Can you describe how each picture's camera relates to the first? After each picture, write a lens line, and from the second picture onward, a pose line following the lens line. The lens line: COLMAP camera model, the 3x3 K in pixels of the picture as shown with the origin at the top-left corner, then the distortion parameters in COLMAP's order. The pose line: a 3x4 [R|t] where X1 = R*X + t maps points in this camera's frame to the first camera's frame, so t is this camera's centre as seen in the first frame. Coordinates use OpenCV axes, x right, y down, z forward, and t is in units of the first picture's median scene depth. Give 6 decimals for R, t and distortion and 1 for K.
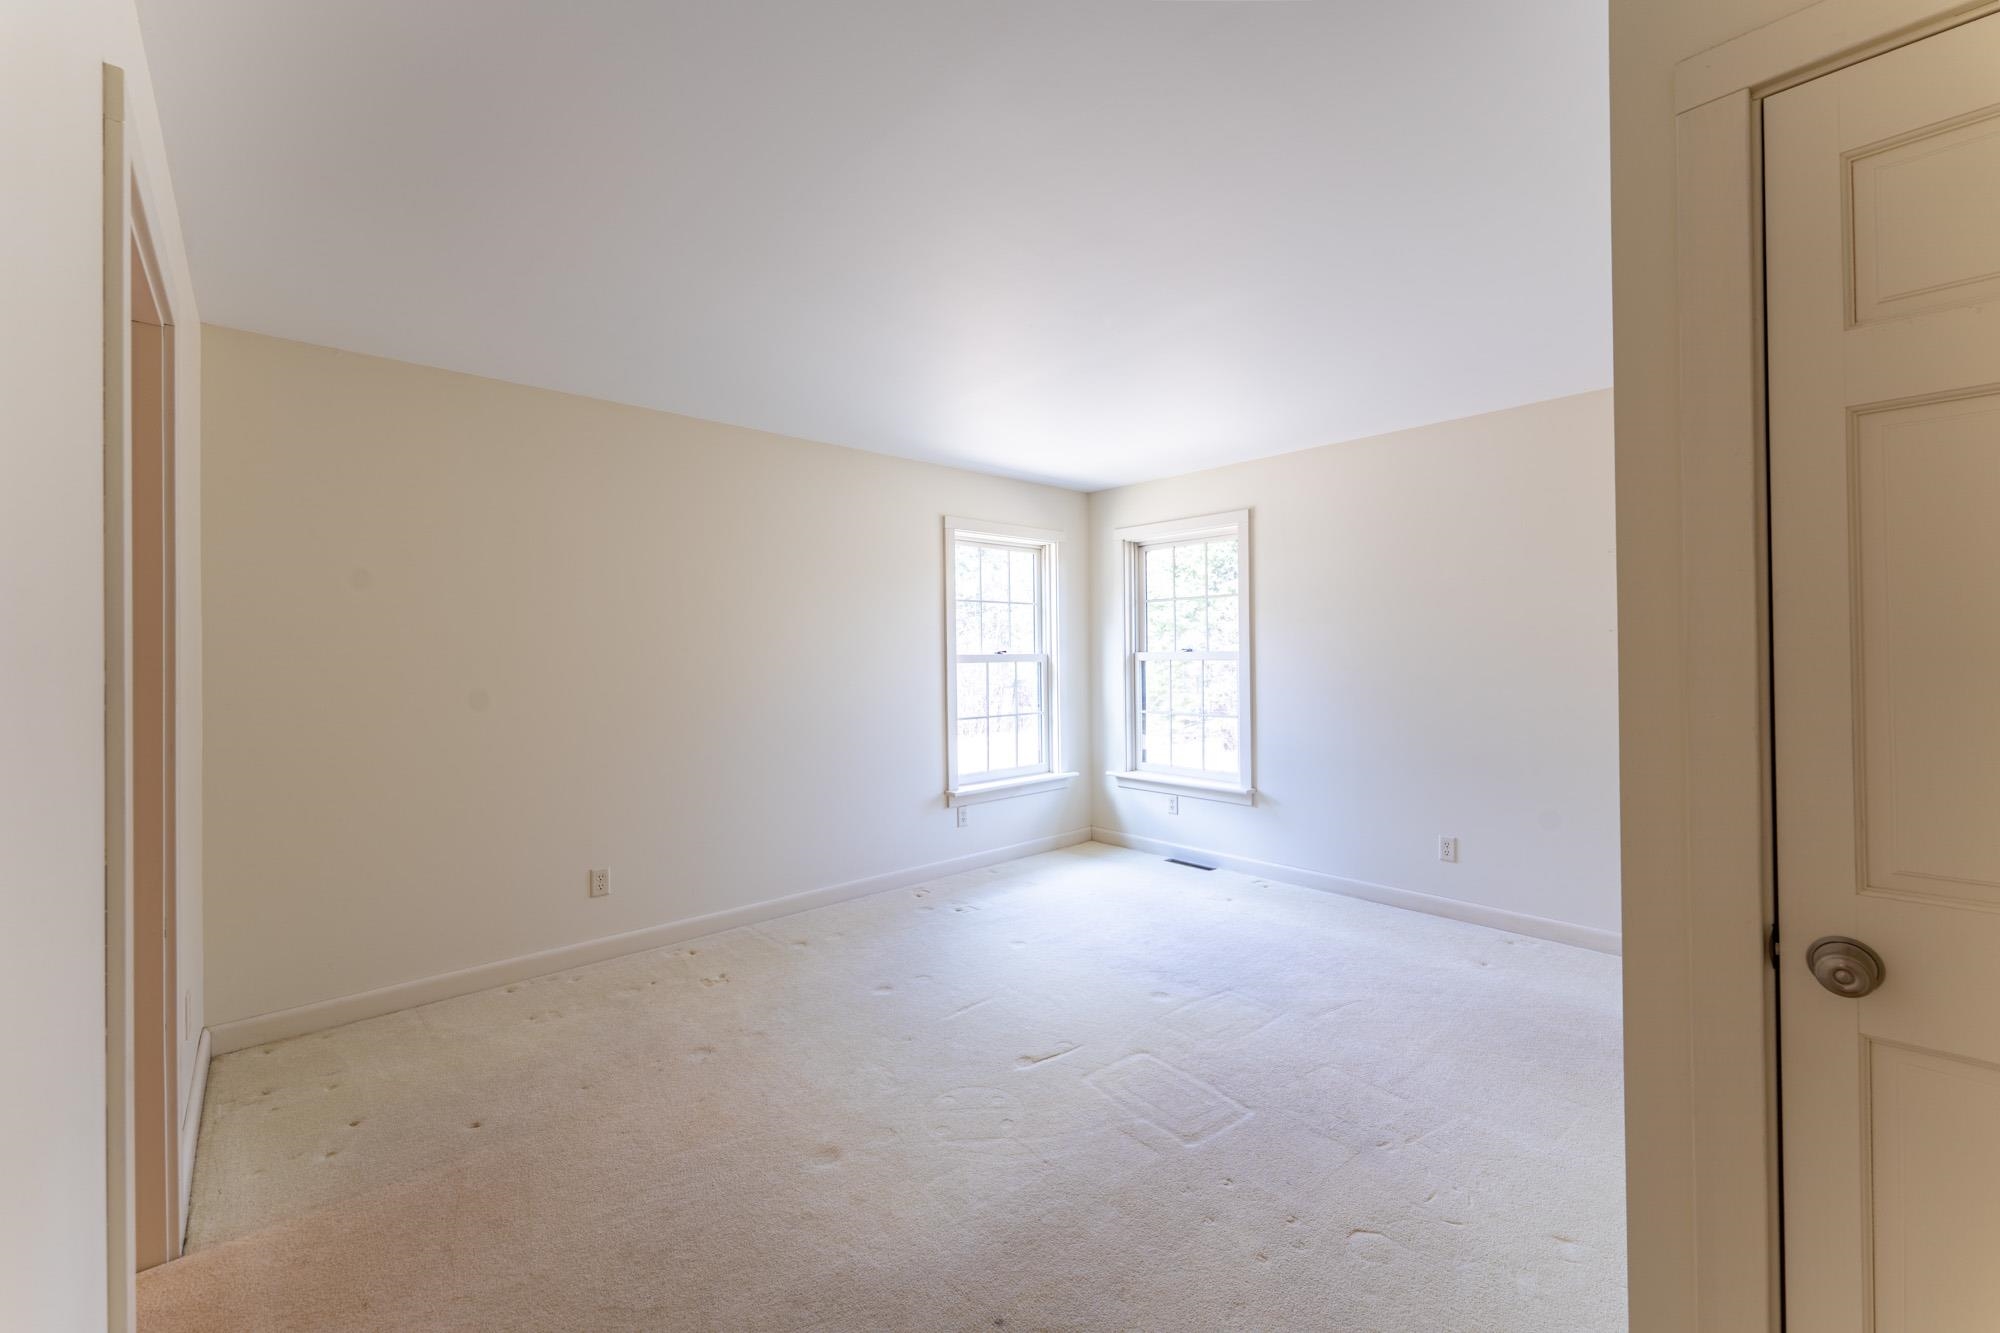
lens RADIAL K [[804.6, 0, 1022.7], [0, 804.6, 655.6], [0, 0, 1]] dist [0.000057, 0.000042]
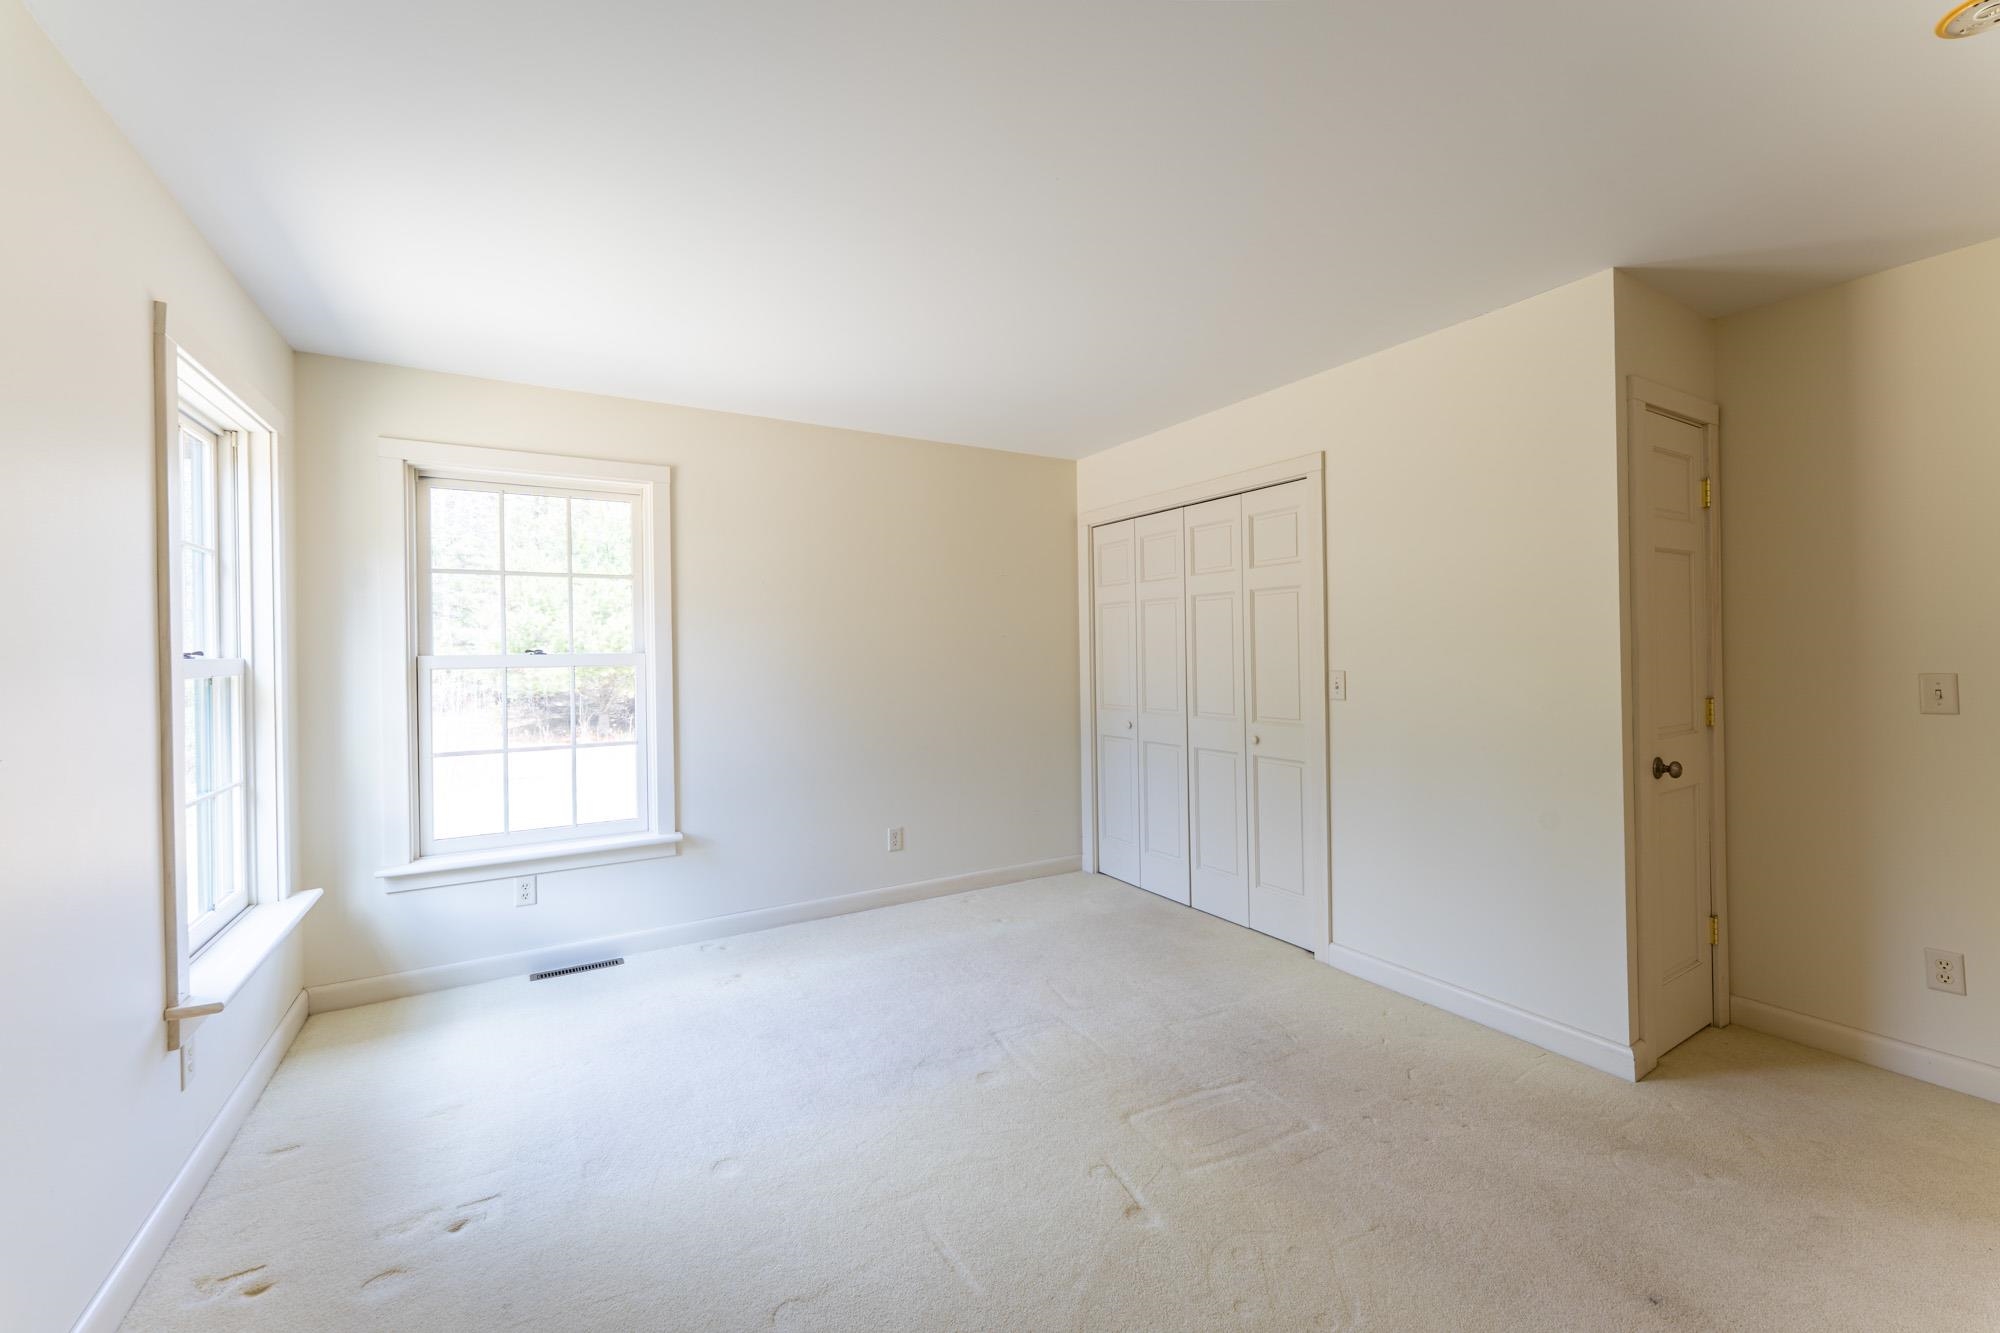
lens RADIAL K [[804.6, 0, 1022.7], [0, 804.6, 655.6], [0, 0, 1]] dist [0.000057, 0.000042]
pose [[0.209191, -0.002815, 0.977871, -0.389698], [0.012279, 0.999925, 0.000252, 0.001037], [-0.977798, 0.011954, 0.209210, 0.510731]]
